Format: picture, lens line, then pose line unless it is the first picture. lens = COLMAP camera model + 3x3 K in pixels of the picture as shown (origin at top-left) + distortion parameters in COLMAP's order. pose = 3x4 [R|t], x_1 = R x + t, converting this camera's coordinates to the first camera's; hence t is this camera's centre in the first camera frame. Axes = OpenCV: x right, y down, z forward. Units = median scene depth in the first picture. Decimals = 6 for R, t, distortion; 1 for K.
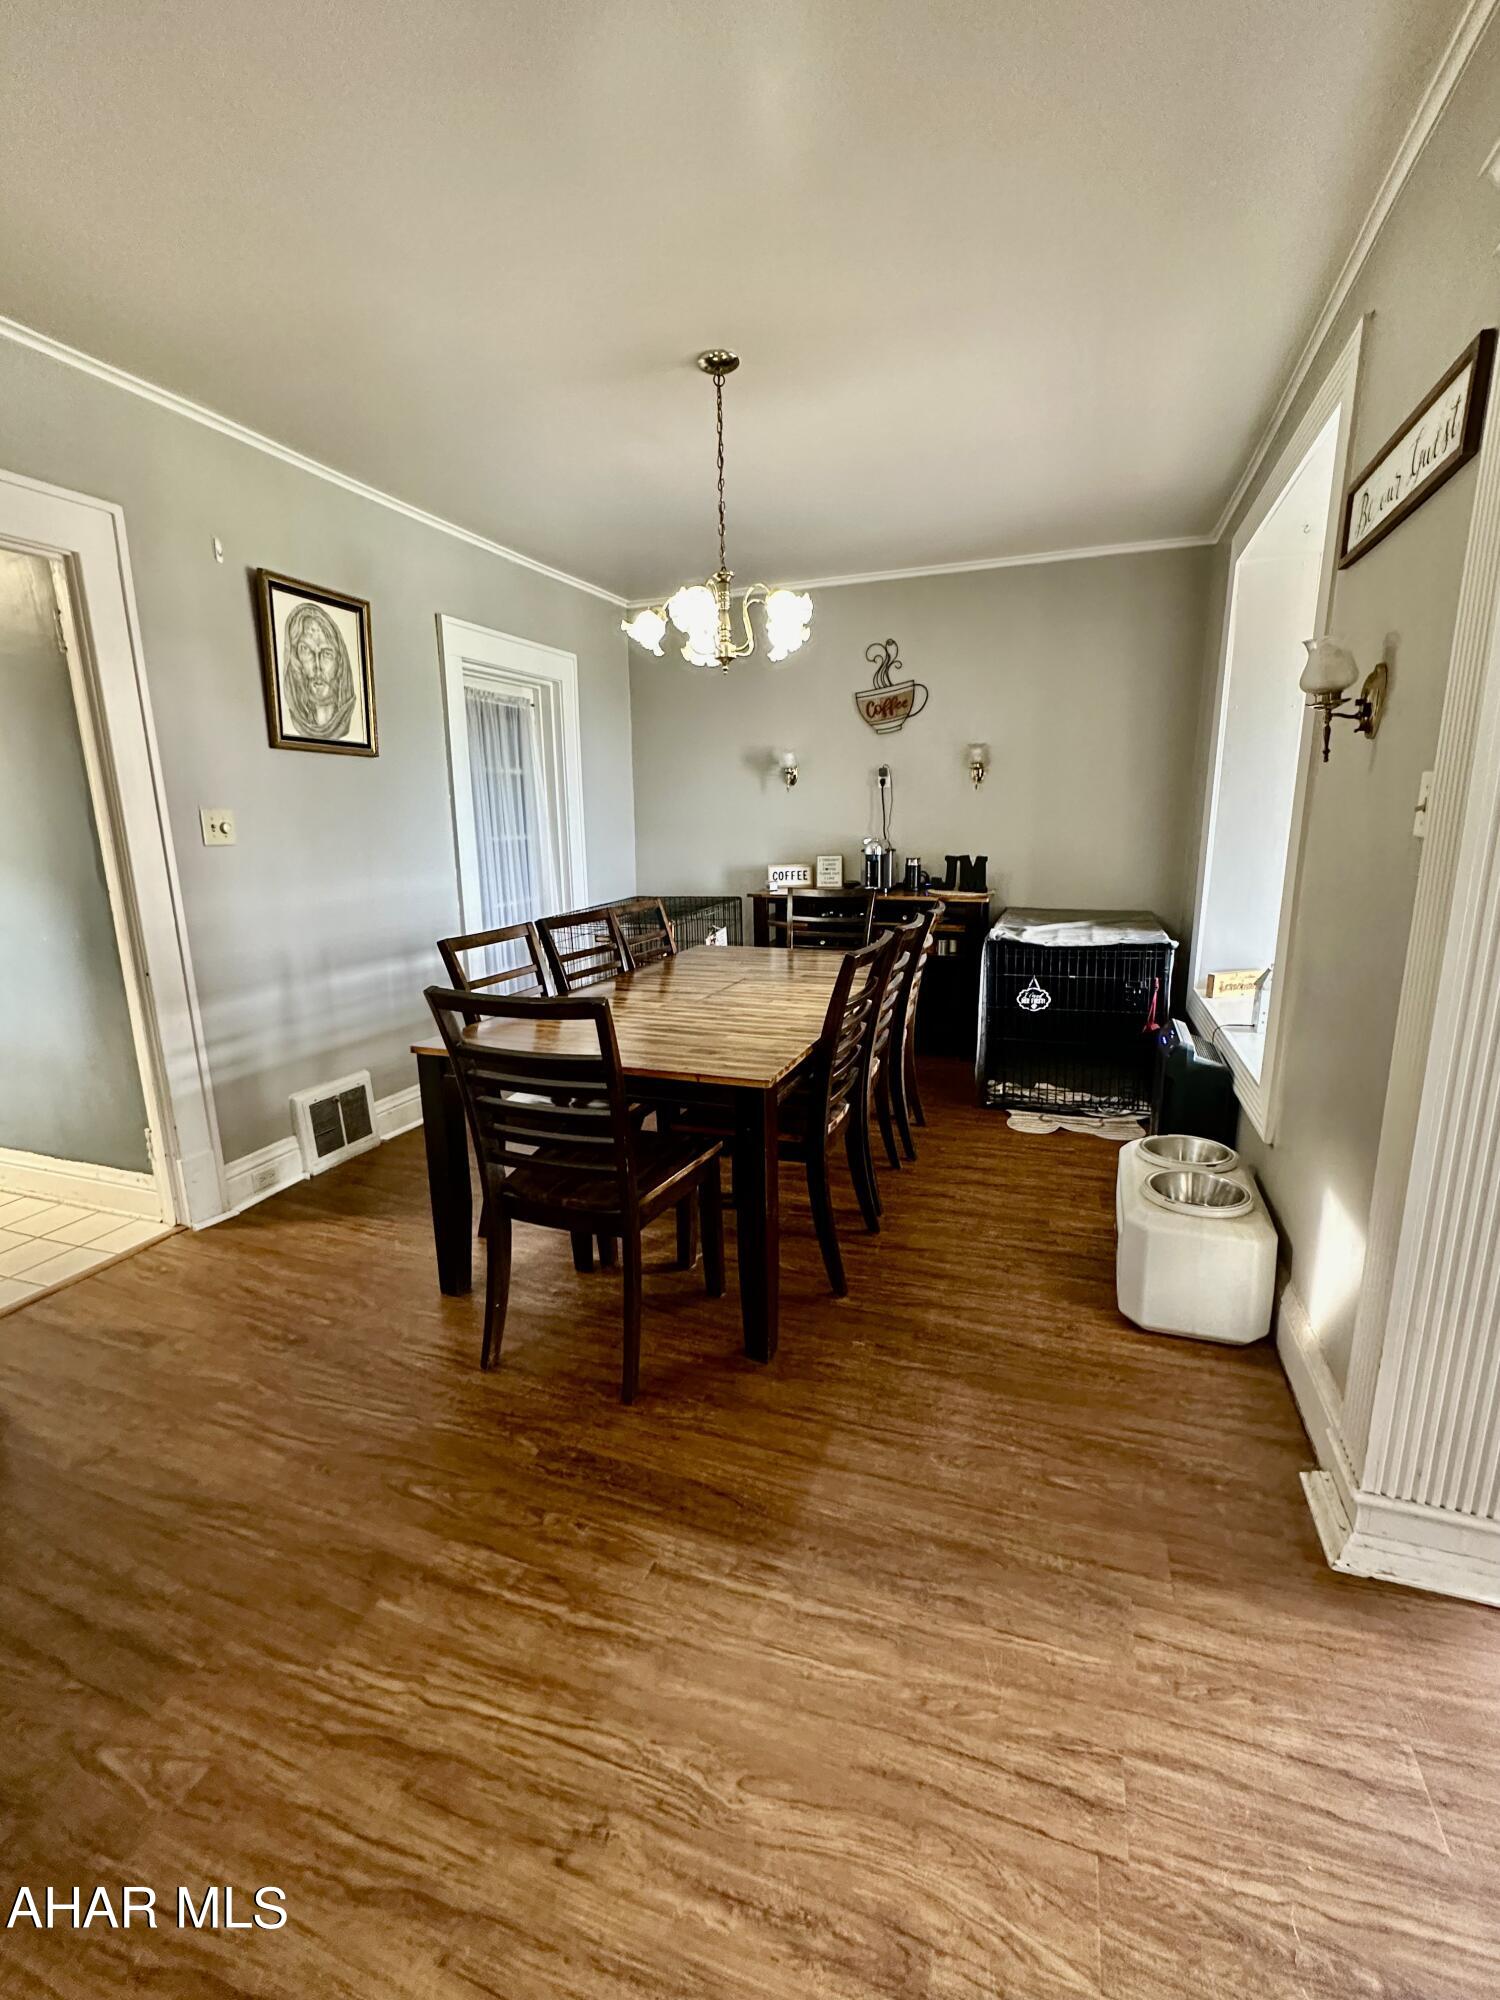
lens RADIAL K [[850.7, 0, 751.3], [0, 850.7, 1006.9], [0, 0, 1]] dist [-0.005274, 0.001114]
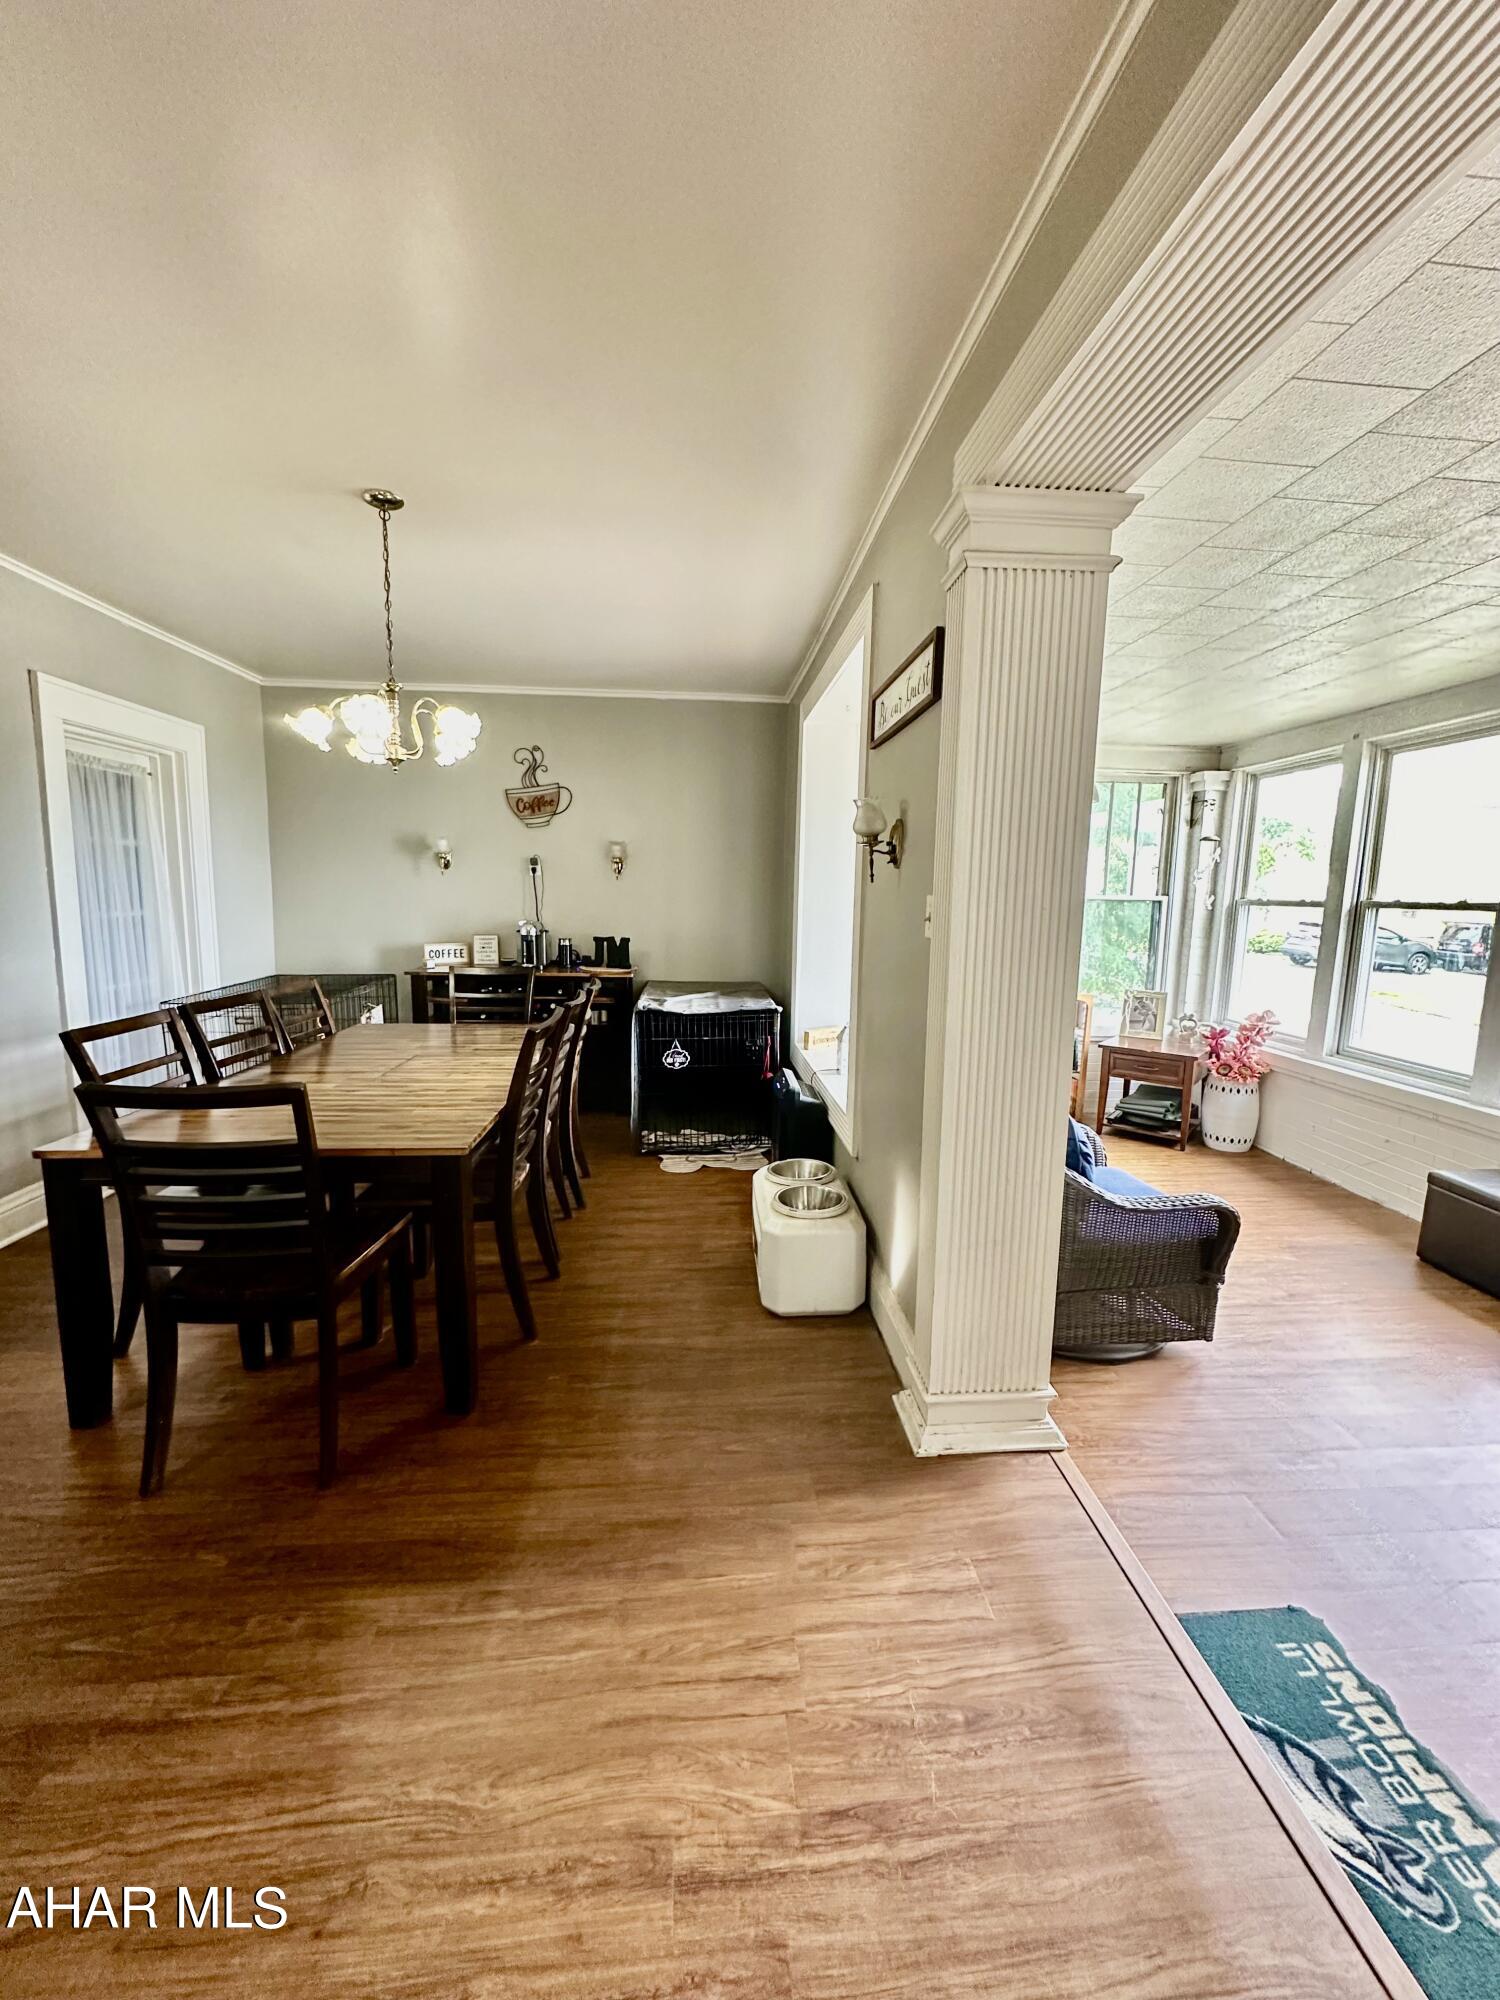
lens RADIAL K [[799.3, 0, 757.2], [0, 799.3, 1015.0], [0, 0, 1]] dist [-0.003763, 0.000944]
pose [[0.903201, -0.032746, 0.427967, -0.068299], [0.061458, 0.996678, -0.053444, -0.005636], [-0.424795, 0.074572, 0.902213, -0.097969]]
